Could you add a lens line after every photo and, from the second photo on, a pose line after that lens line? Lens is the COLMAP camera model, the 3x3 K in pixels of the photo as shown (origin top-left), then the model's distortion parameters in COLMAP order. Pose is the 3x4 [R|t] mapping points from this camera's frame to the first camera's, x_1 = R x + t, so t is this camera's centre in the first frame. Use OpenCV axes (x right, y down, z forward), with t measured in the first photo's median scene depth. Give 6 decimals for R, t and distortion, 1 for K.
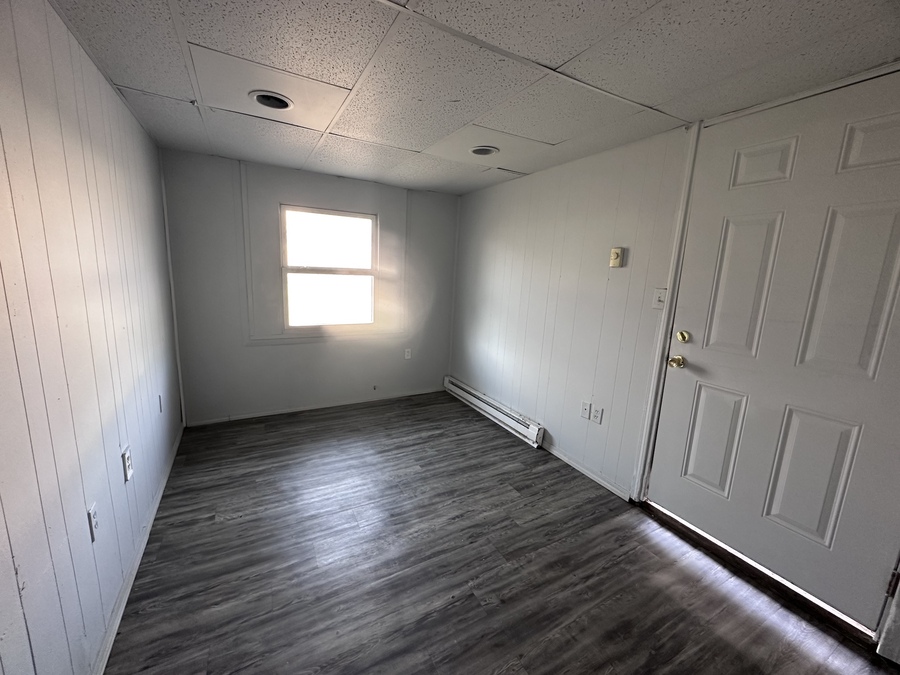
lens RADIAL K [[358.2, 0, 448.2], [0, 358.2, 336.4], [0, 0, 1]] dist [-0.001498, -0.000411]
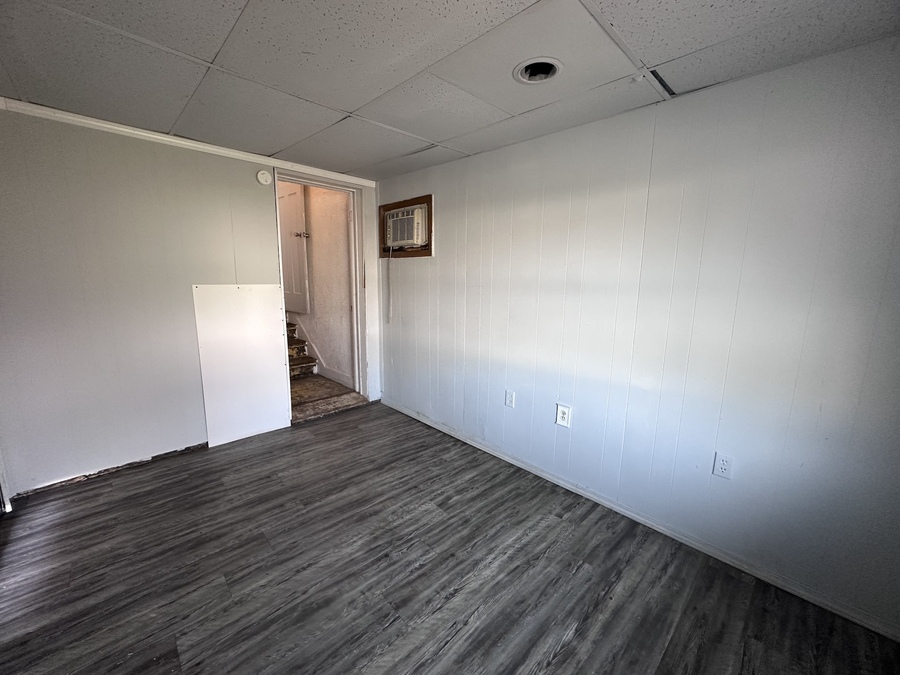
lens RADIAL K [[358.2, 0, 448.2], [0, 358.2, 336.4], [0, 0, 1]] dist [-0.001498, -0.000411]
pose [[-0.964483, -0.016184, -0.263648, -0.067475], [-0.107275, 0.936101, 0.334973, -0.293789], [0.241380, 0.351359, -0.904590, 1.678338]]
